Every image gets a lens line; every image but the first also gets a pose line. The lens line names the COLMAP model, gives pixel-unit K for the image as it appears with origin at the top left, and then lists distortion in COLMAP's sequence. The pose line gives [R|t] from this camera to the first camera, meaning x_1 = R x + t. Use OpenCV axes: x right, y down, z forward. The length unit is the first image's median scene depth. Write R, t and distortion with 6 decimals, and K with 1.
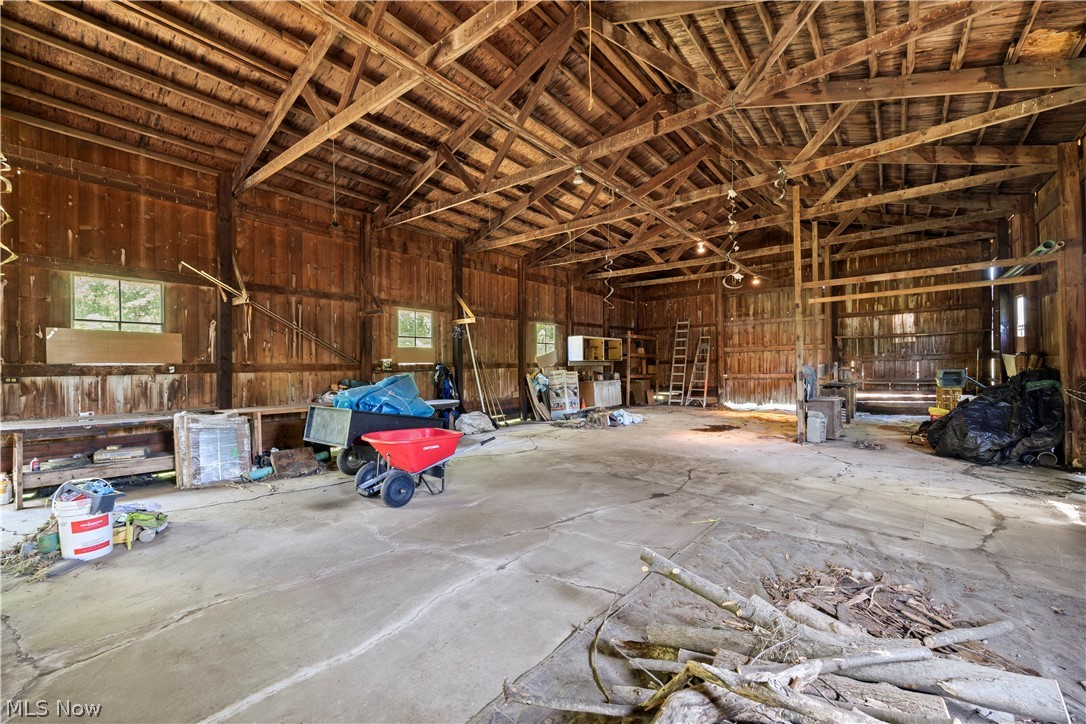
lens RADIAL K [[440.0, 0, 536.4], [0, 440.0, 371.2], [0, 0, 1]] dist [0.000847, 0.000210]
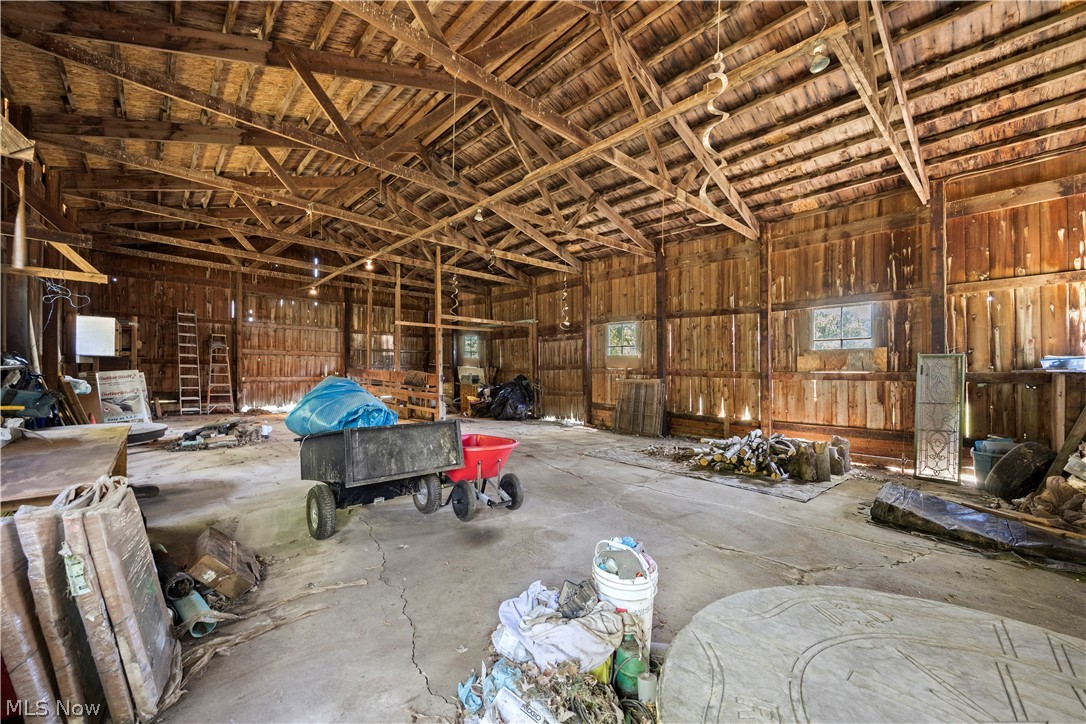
lens RADIAL K [[440.0, 0, 536.2], [0, 440.0, 368.4], [0, 0, 1]] dist [0.000847, 0.000210]
pose [[0.141519, 0.021708, 0.989698, -0.436974], [-0.008326, 0.999750, -0.020738, 0.002764], [-0.989901, -0.005305, 0.141664, 0.268489]]
